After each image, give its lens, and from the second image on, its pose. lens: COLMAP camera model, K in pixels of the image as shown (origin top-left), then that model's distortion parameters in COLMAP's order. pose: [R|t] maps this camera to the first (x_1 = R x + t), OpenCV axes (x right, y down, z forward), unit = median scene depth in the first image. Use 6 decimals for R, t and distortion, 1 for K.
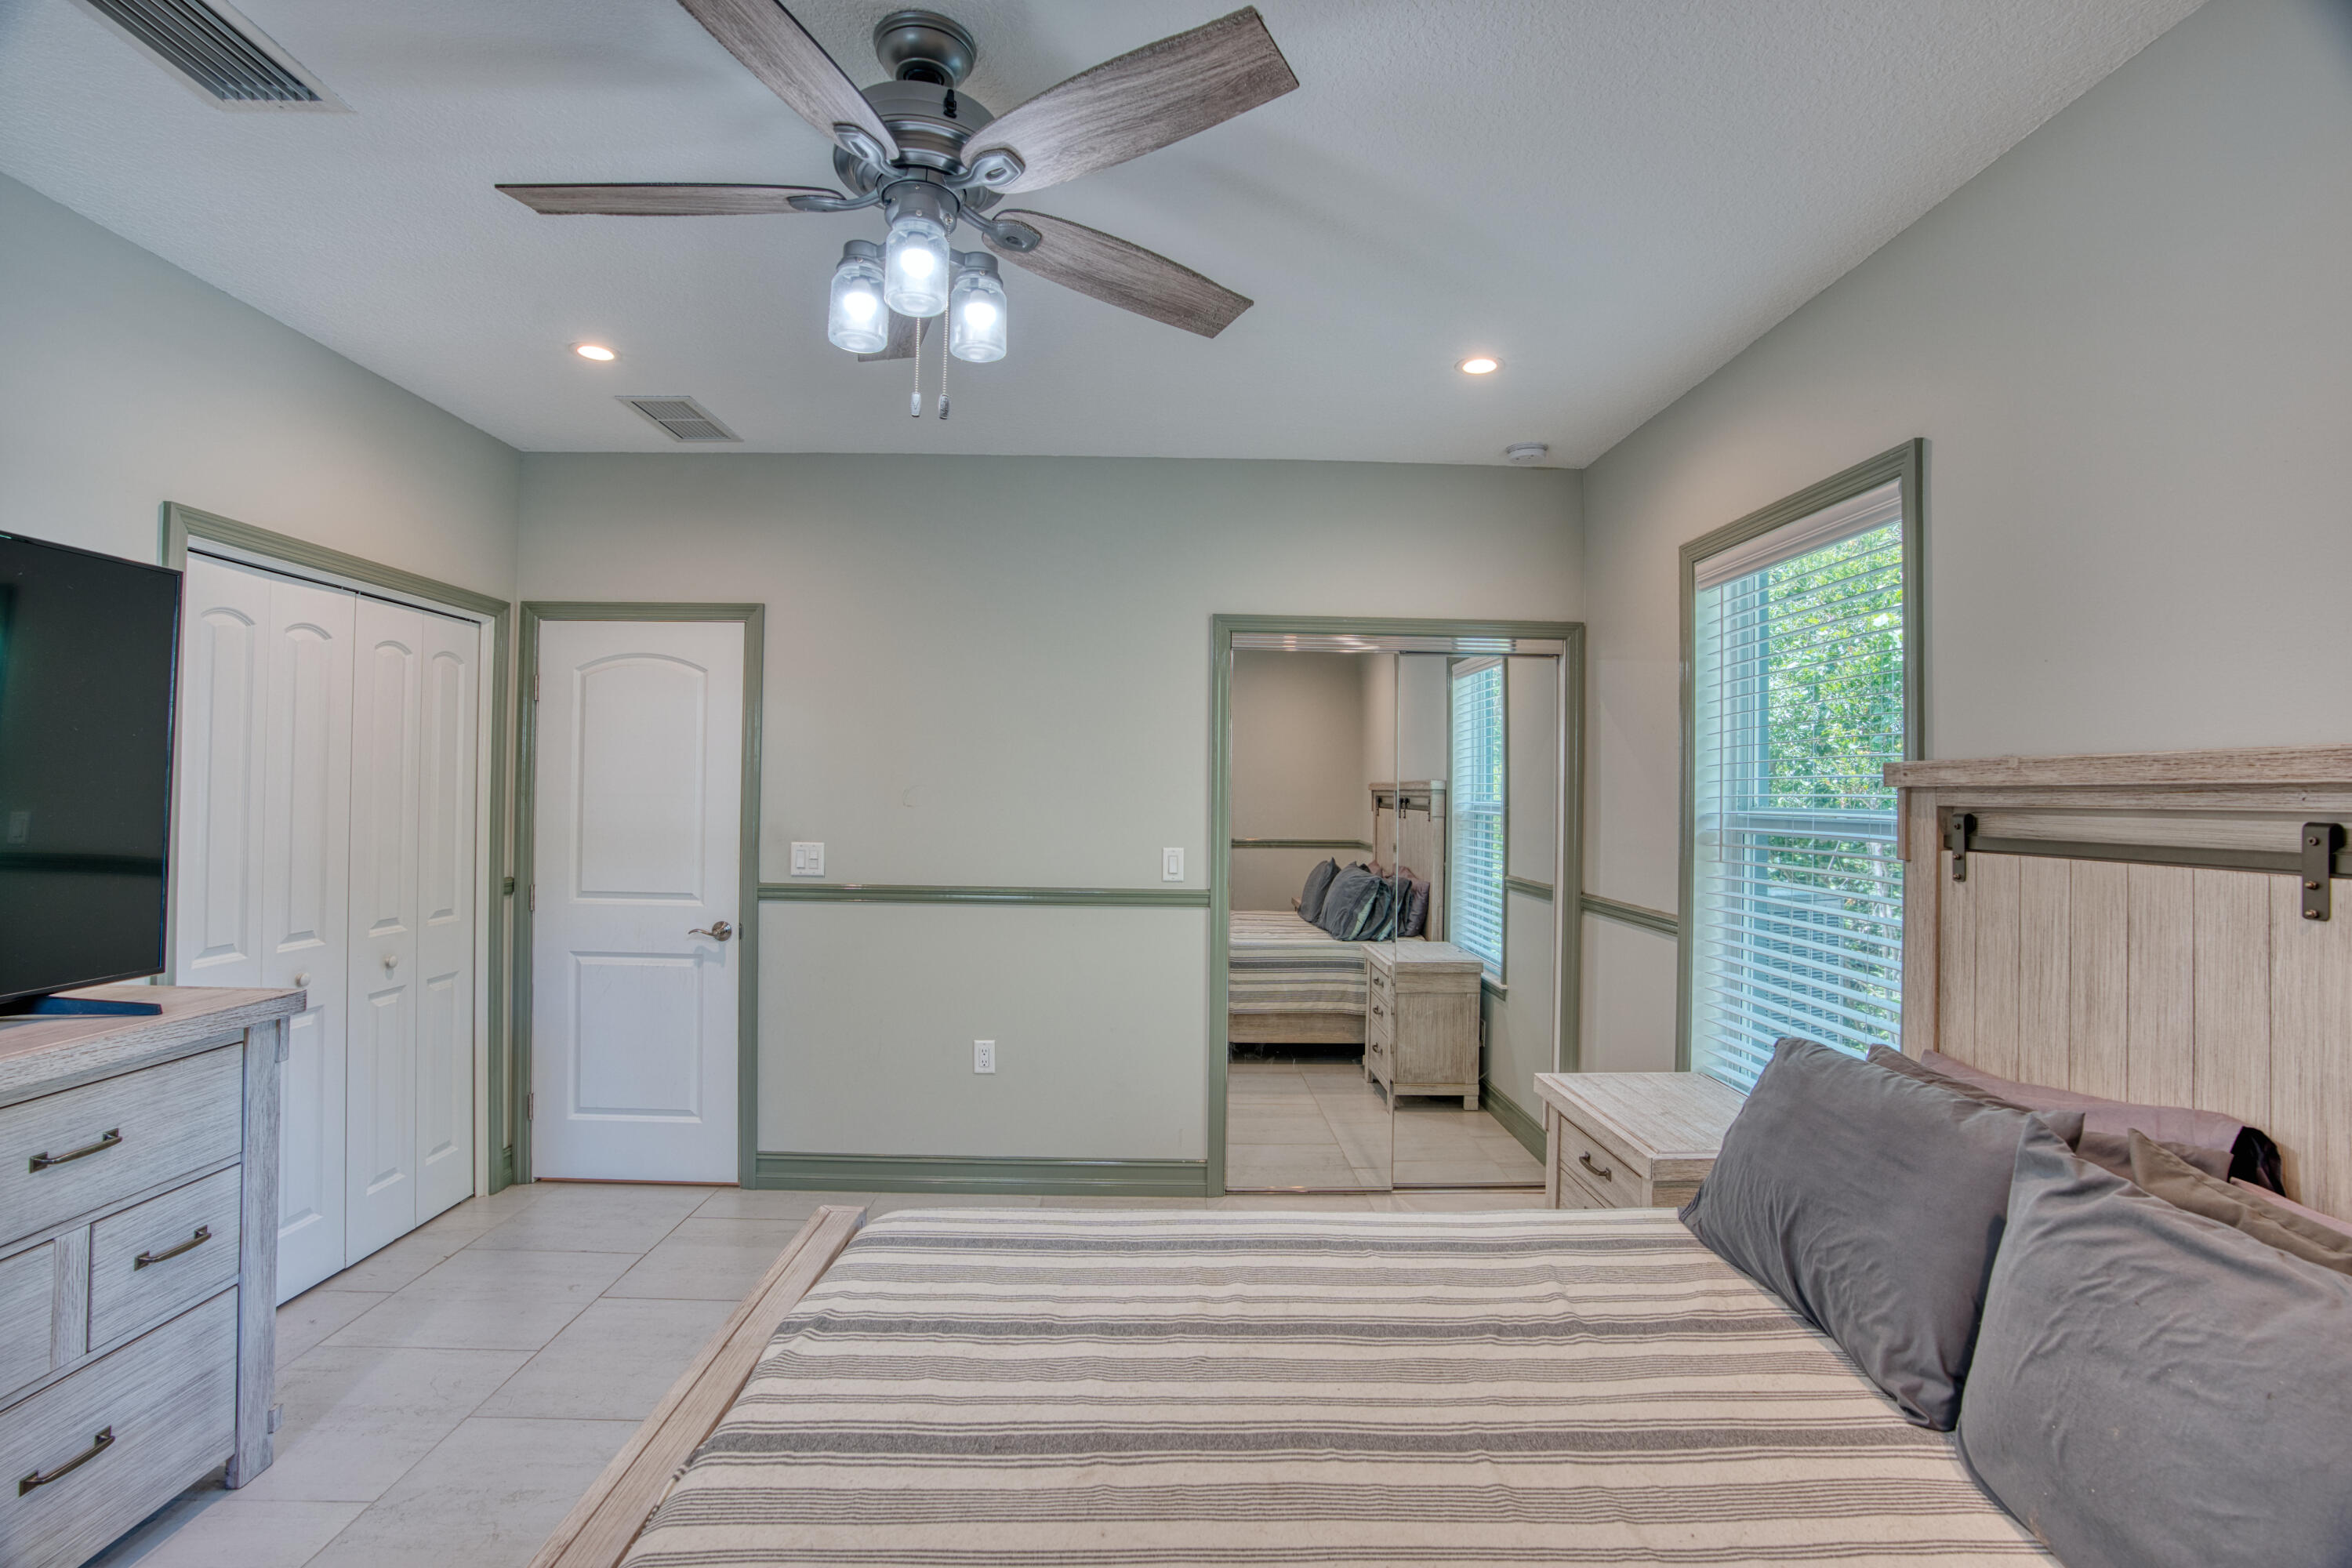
lens RADIAL K [[1062.2, 0, 1172.8], [0, 1062.2, 800.6], [0, 0, 1]] dist [-0.075462, 0.020133]
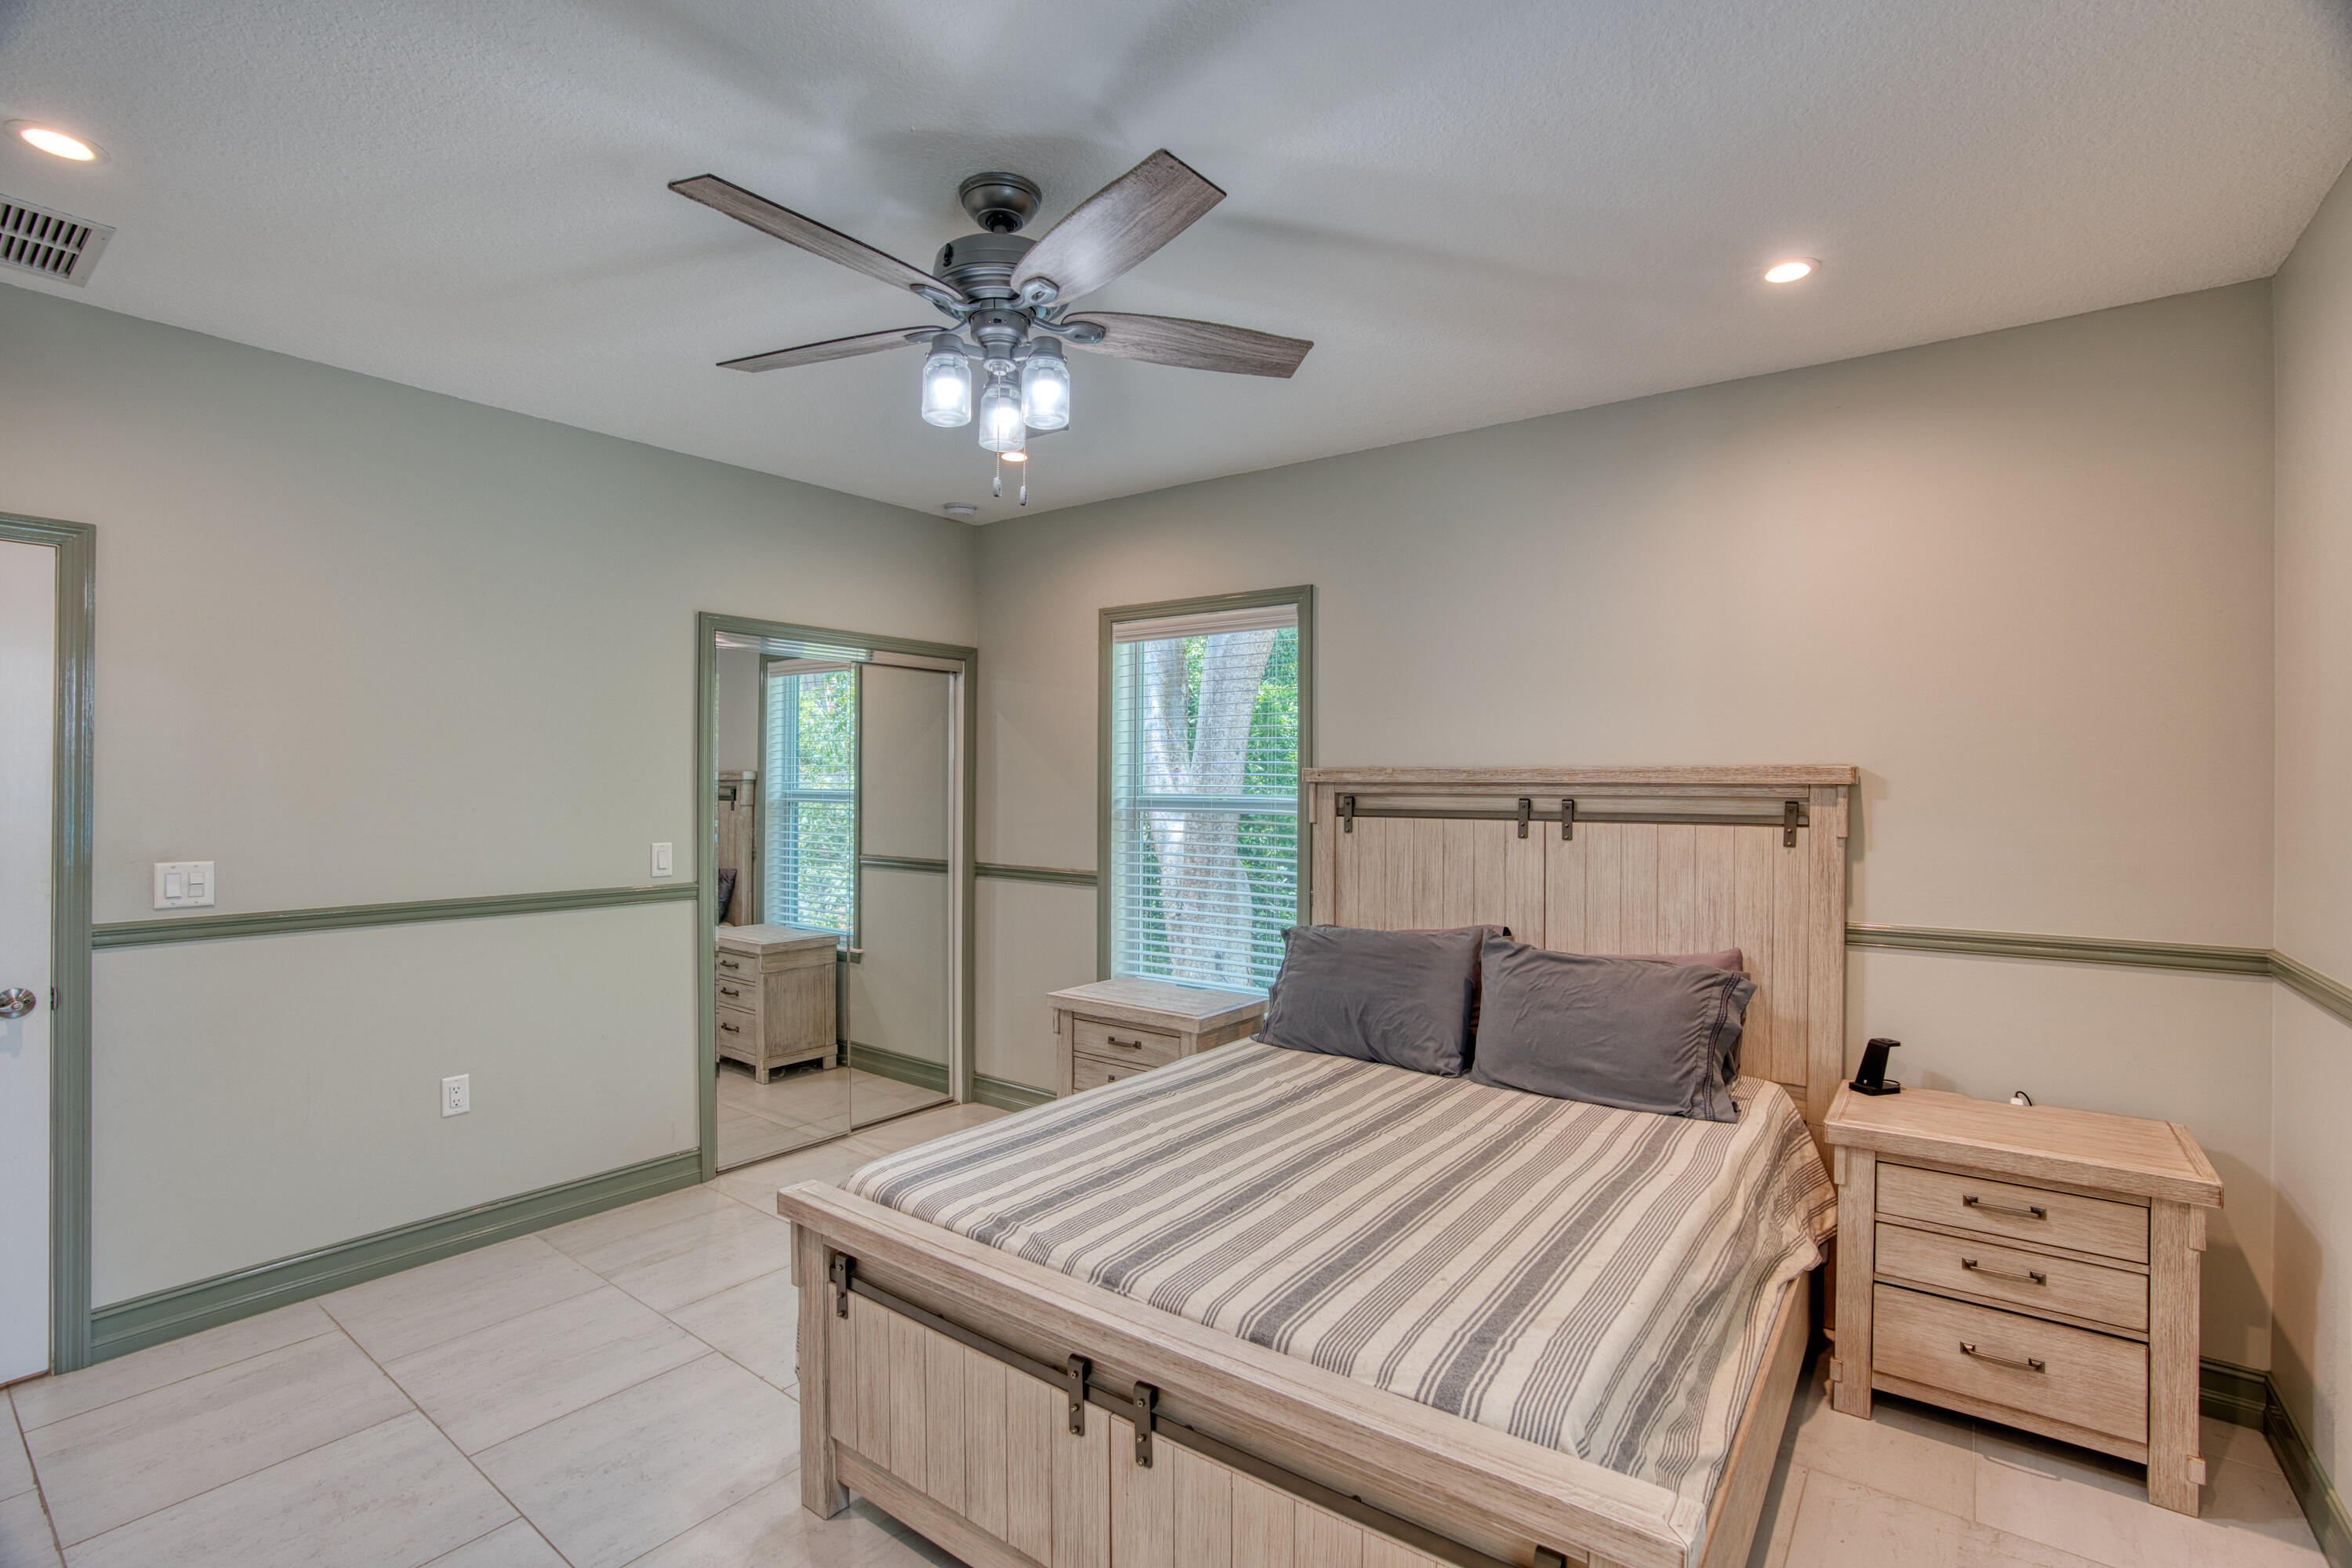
lens RADIAL K [[1084.8, 0, 1176.0], [0, 1084.8, 784.0], [0, 0, 1]] dist [-0.080625, 0.020184]
pose [[0.615198, -0.010351, 0.788304, -0.868334], [0.009950, 0.999936, 0.005364, -0.021281], [-0.788309, 0.004544, 0.615262, 0.026057]]
